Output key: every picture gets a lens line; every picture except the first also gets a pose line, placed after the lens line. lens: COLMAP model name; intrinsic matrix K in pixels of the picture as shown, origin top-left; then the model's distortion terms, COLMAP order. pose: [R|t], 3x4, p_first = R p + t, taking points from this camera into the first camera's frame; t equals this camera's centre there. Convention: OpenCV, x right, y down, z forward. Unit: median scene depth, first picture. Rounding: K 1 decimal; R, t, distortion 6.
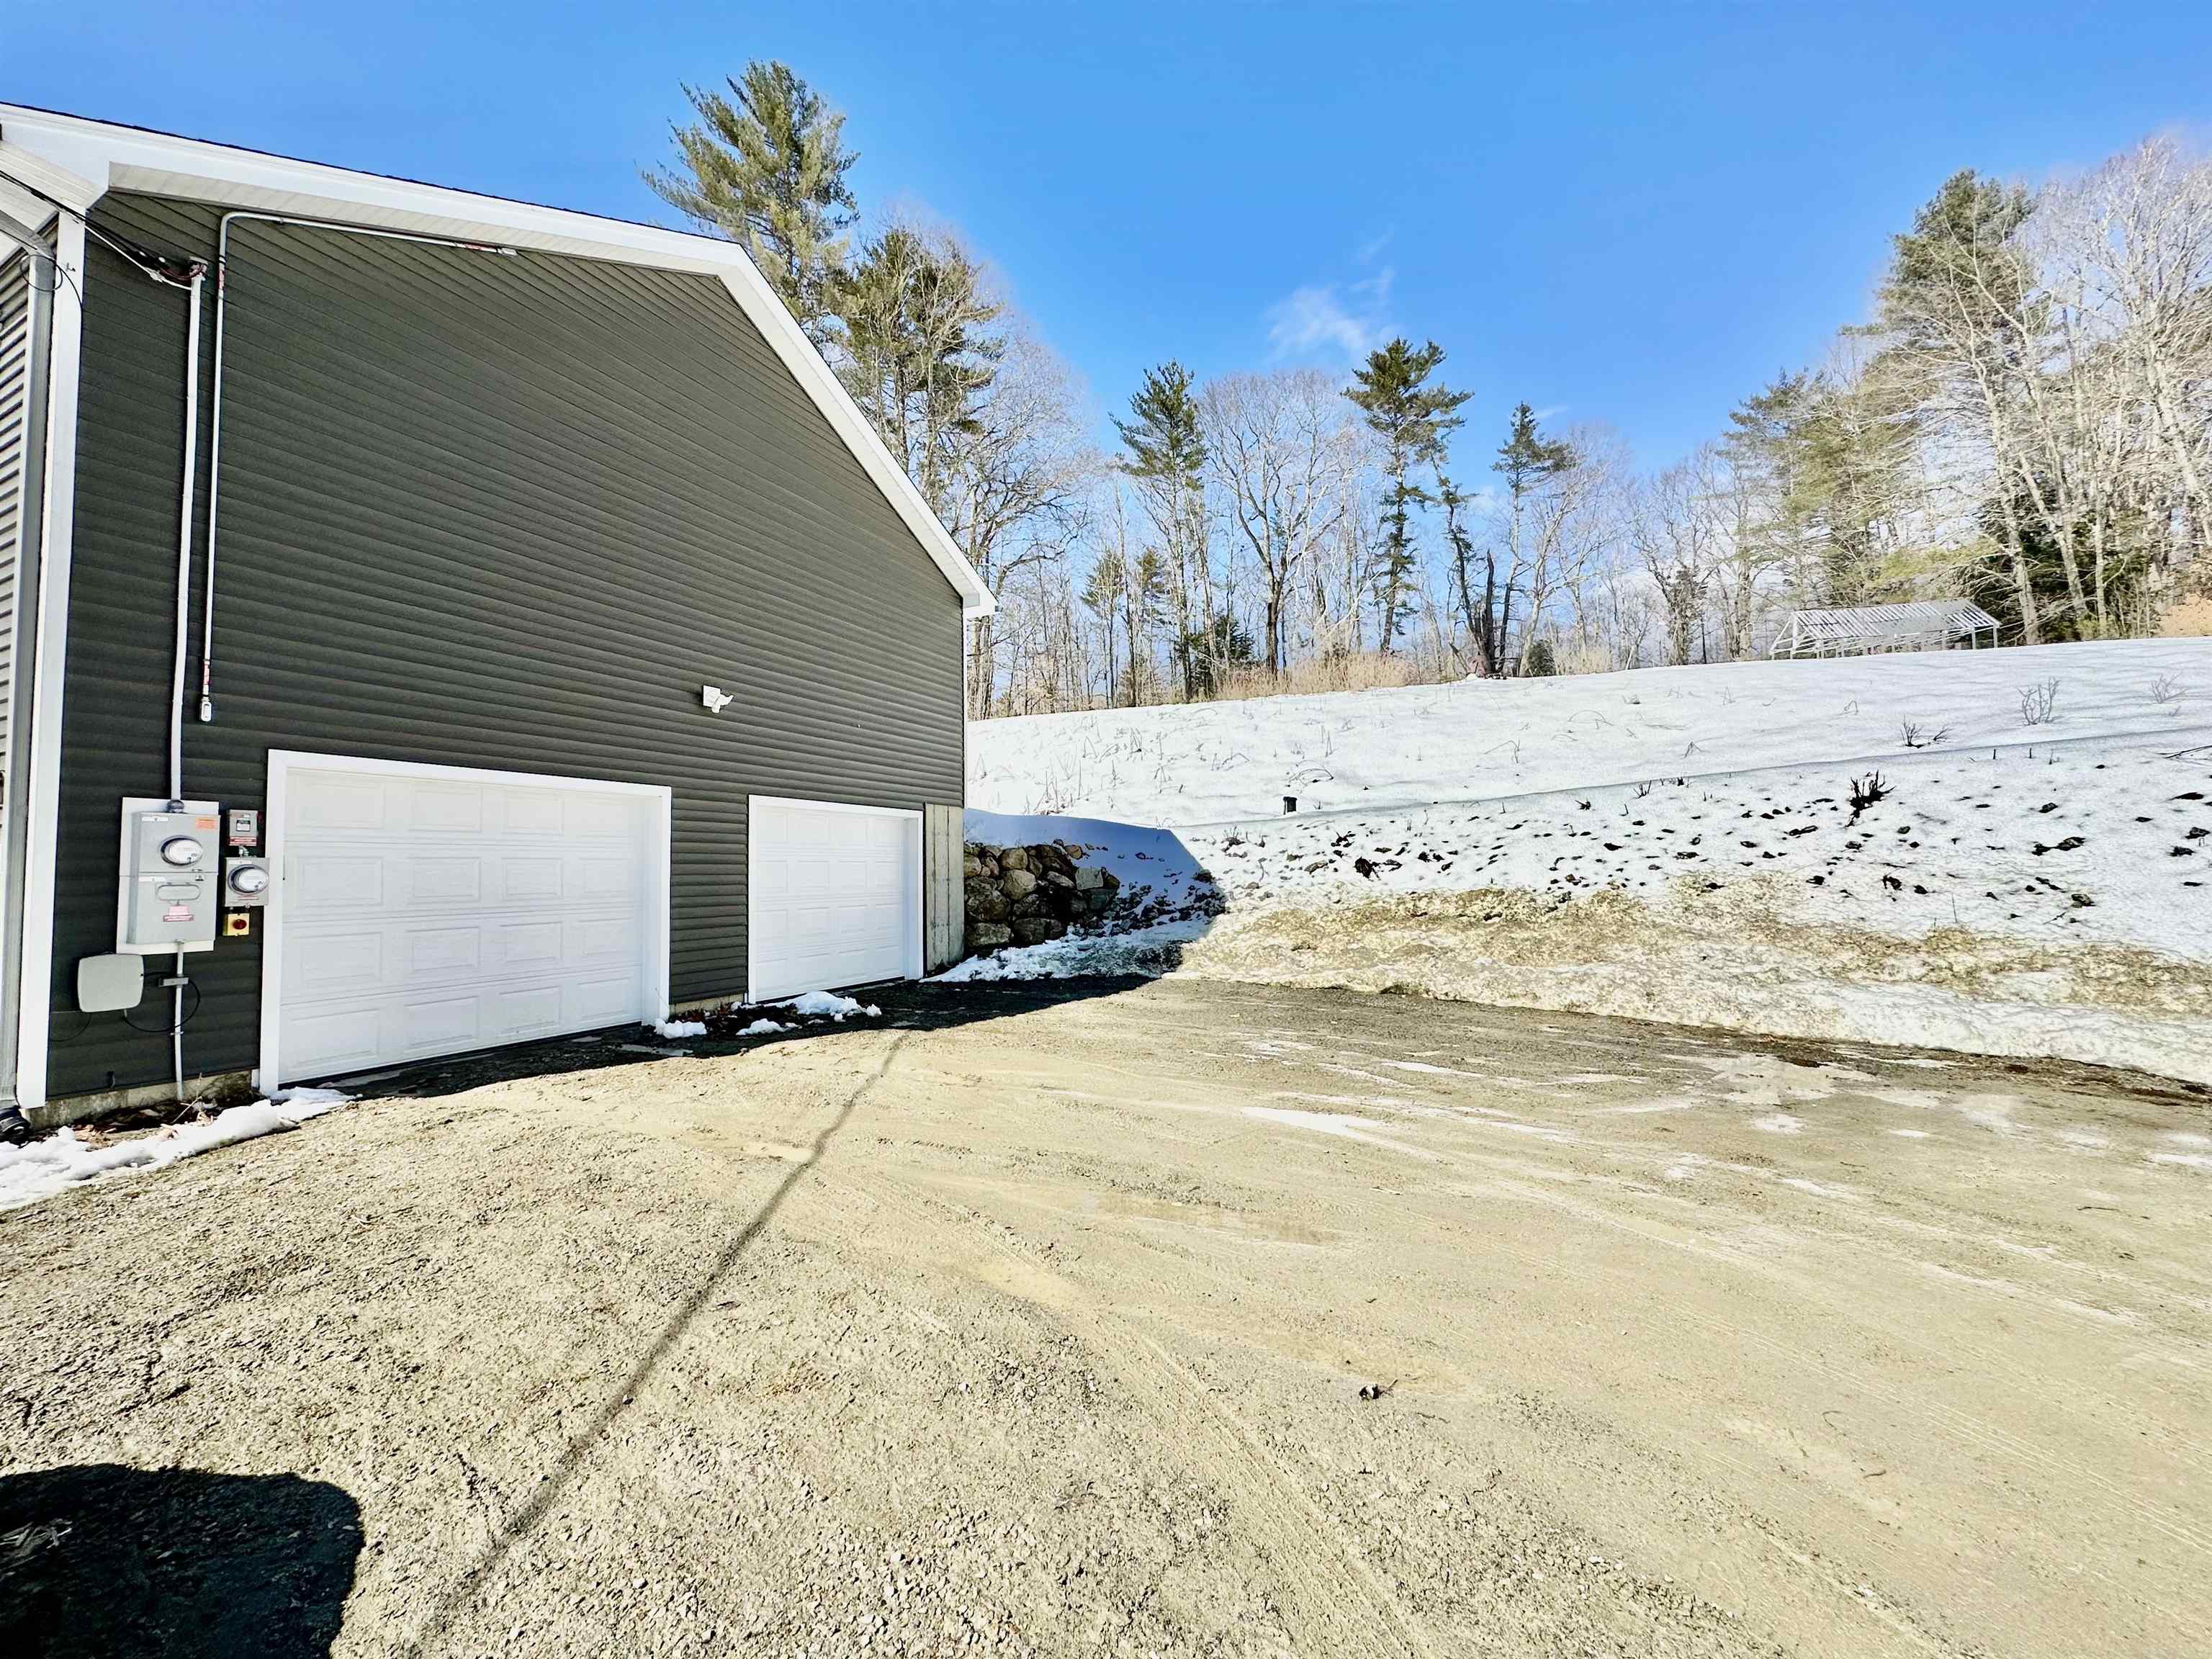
lens RADIAL K [[885.3, 0, 1104.4], [0, 885.3, 826.8], [0, 0, 1]] dist [-0.001715, 0.000837]
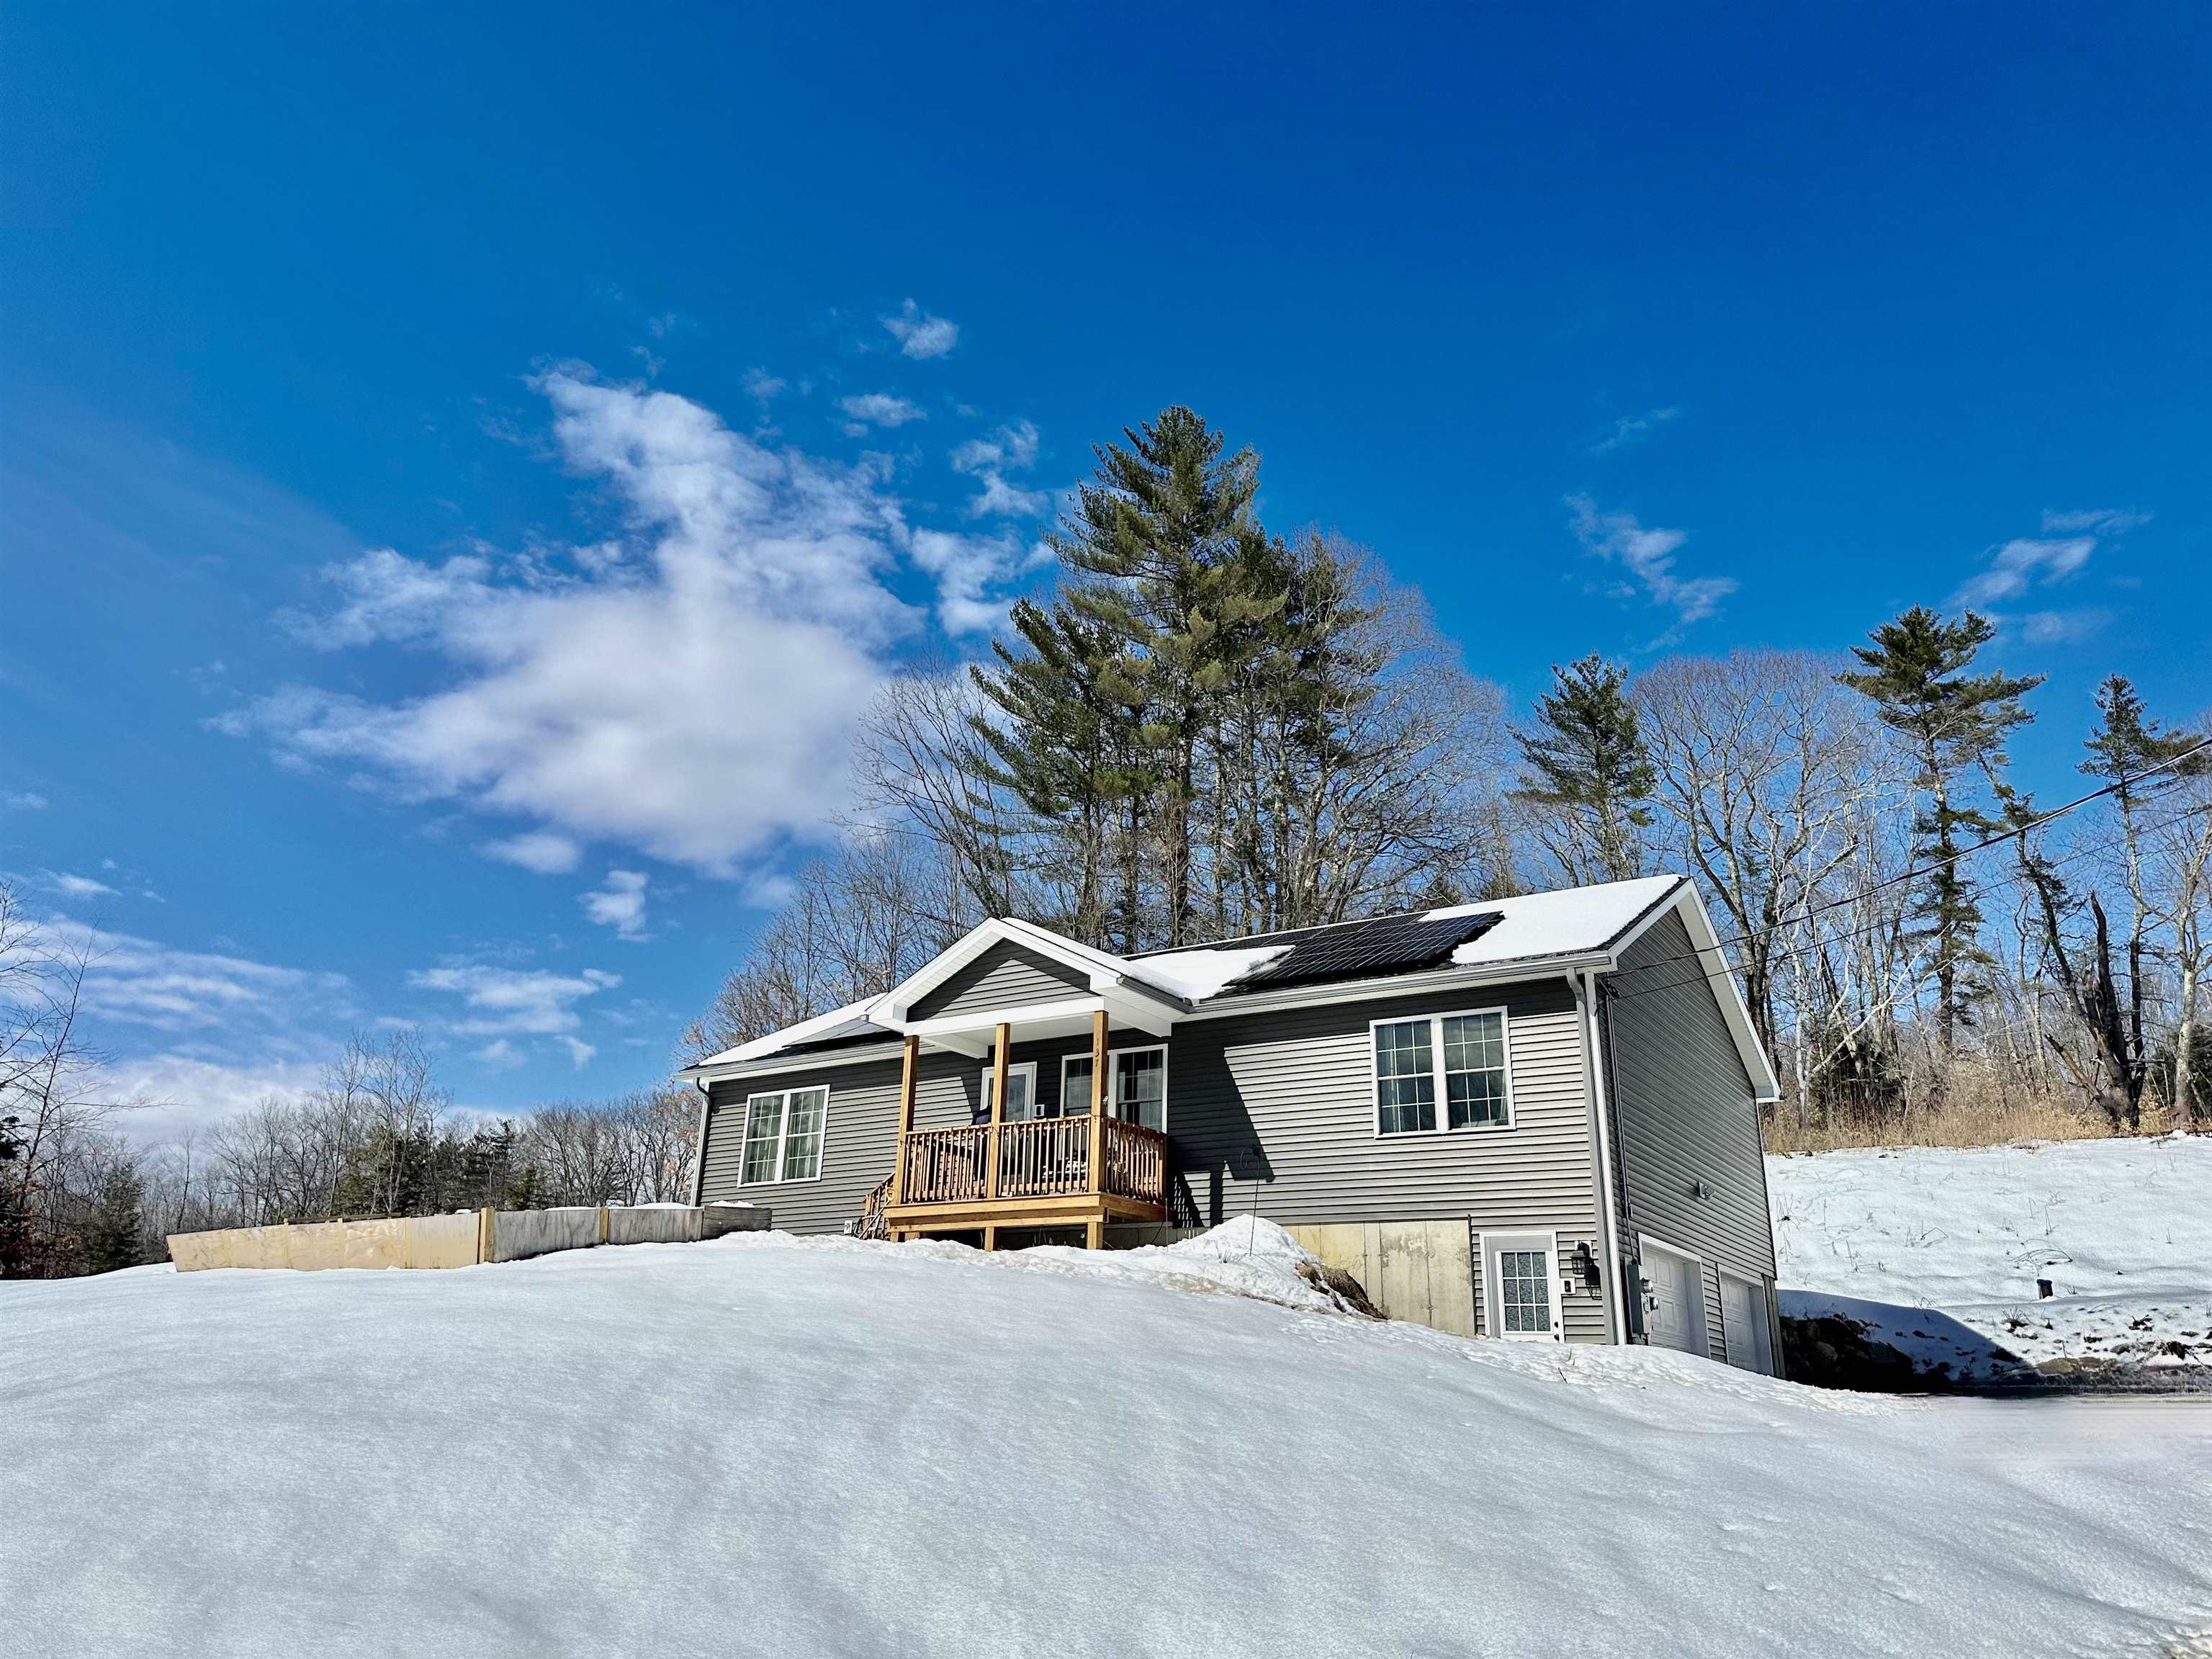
lens RADIAL K [[1546.2, 0, 1101.2], [0, 1546.2, 838.7], [0, 0, 1]] dist [0.054118, -0.070679]
pose [[0.989428, -0.004222, -0.144960, -0.837108], [-0.039073, 0.954851, -0.294505, 0.072099], [0.139659, 0.297056, 0.944592, -1.335595]]
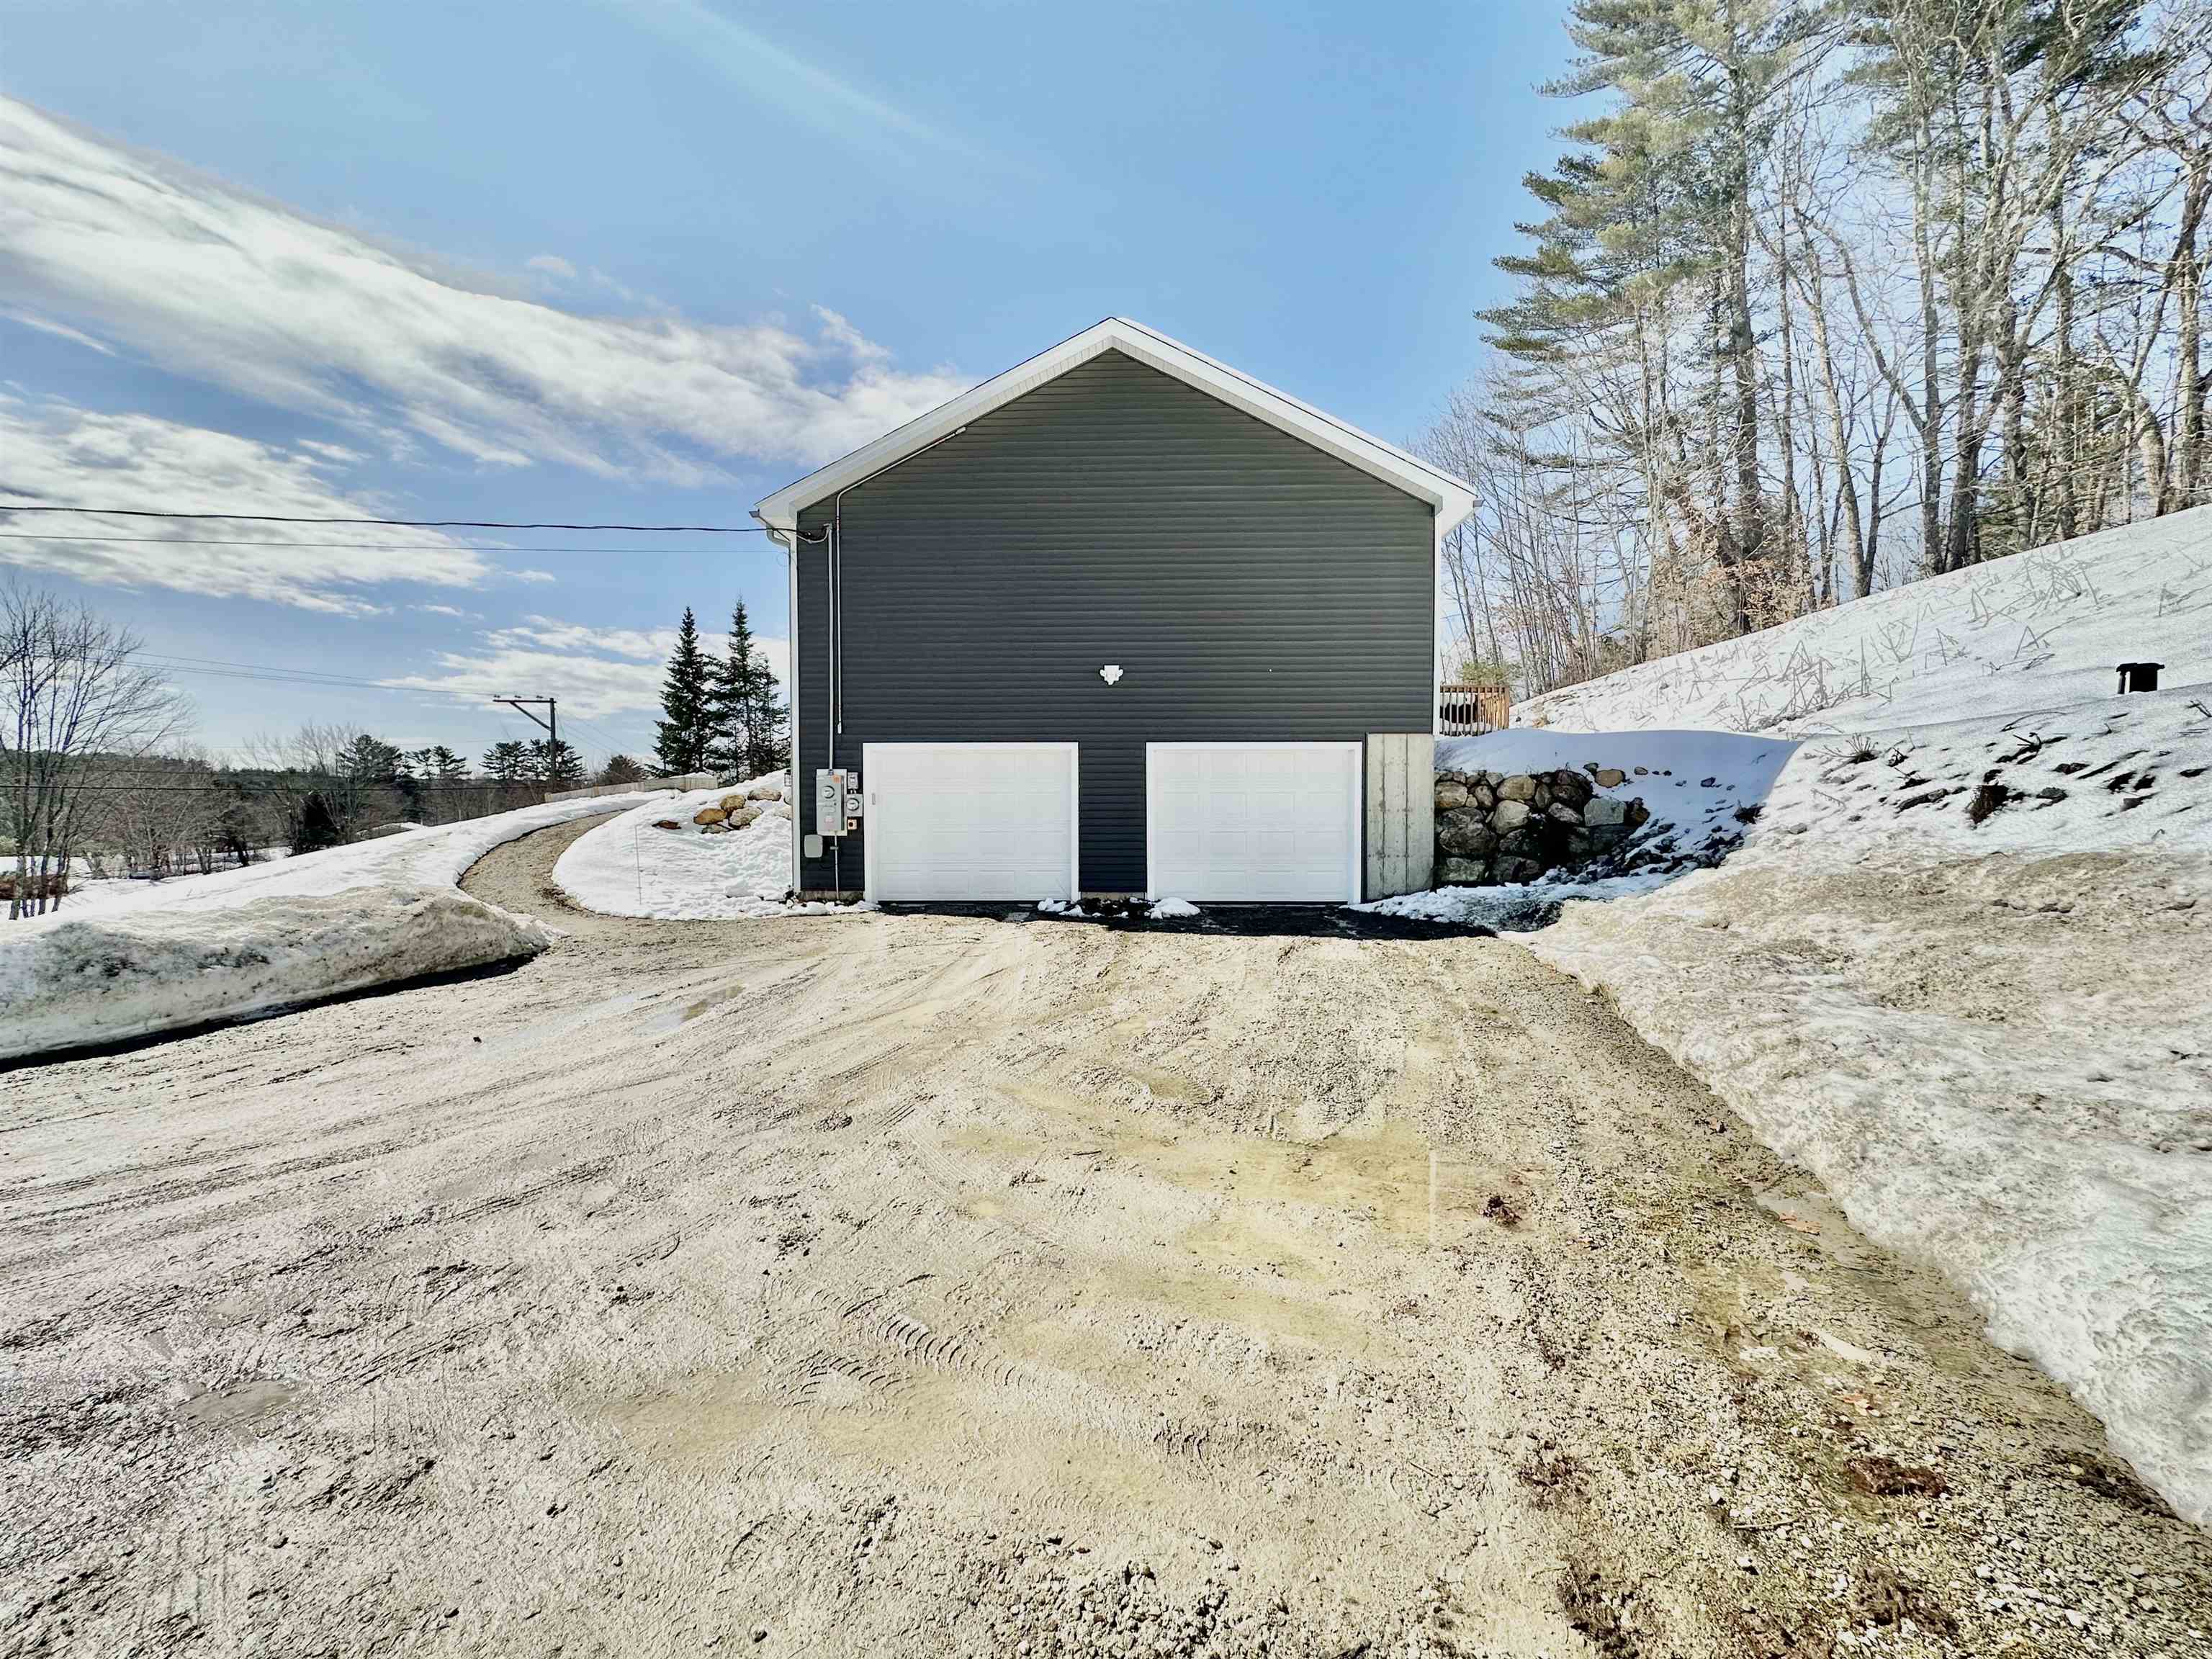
lens RADIAL K [[885.3, 0, 1104.2], [0, 885.3, 831.8], [0, 0, 1]] dist [-0.001715, 0.000837]
pose [[0.414248, 0.039731, -0.909296, 0.656381], [0.042972, 0.997079, 0.063143, 0.008705], [0.909149, -0.065231, 0.411331, 0.339492]]
